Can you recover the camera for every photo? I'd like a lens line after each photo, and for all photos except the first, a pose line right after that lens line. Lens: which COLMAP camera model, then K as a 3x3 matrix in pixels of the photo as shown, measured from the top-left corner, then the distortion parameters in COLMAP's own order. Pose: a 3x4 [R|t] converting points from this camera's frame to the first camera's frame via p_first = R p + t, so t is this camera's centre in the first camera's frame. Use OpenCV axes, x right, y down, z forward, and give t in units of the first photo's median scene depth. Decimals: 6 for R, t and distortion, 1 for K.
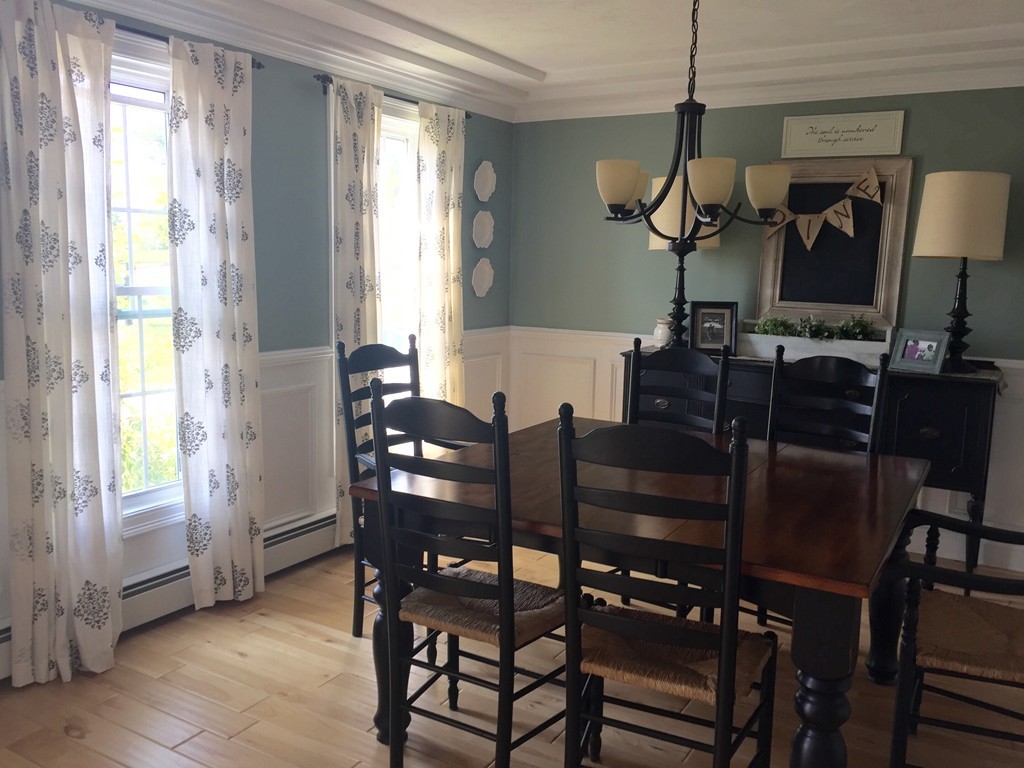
lens RADIAL K [[875.1, 0, 507.1], [0, 875.1, 379.7], [0, 0, 1]] dist [0.080619, -0.099754]
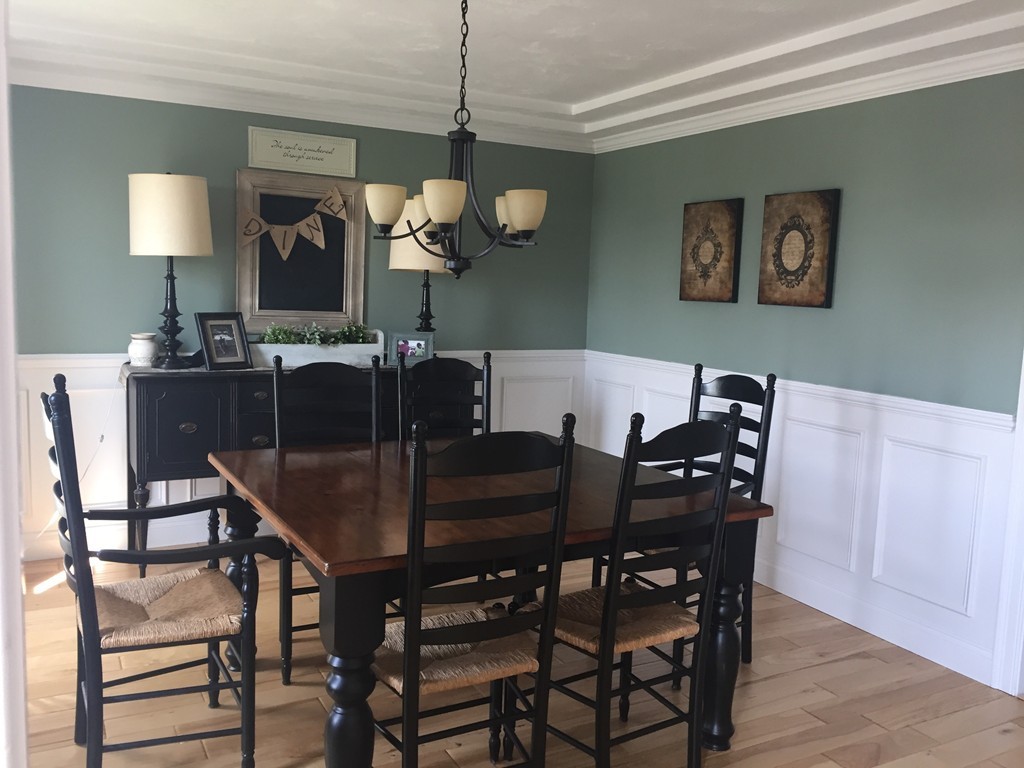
lens RADIAL K [[875.1, 0, 506.7], [0, 875.1, 390.8], [0, 0, 1]] dist [0.080619, -0.099754]
pose [[0.509710, -0.113670, 0.852804, -0.436734], [0.098589, 0.992421, 0.073354, -0.045796], [-0.854679, 0.046688, 0.517054, 0.256808]]
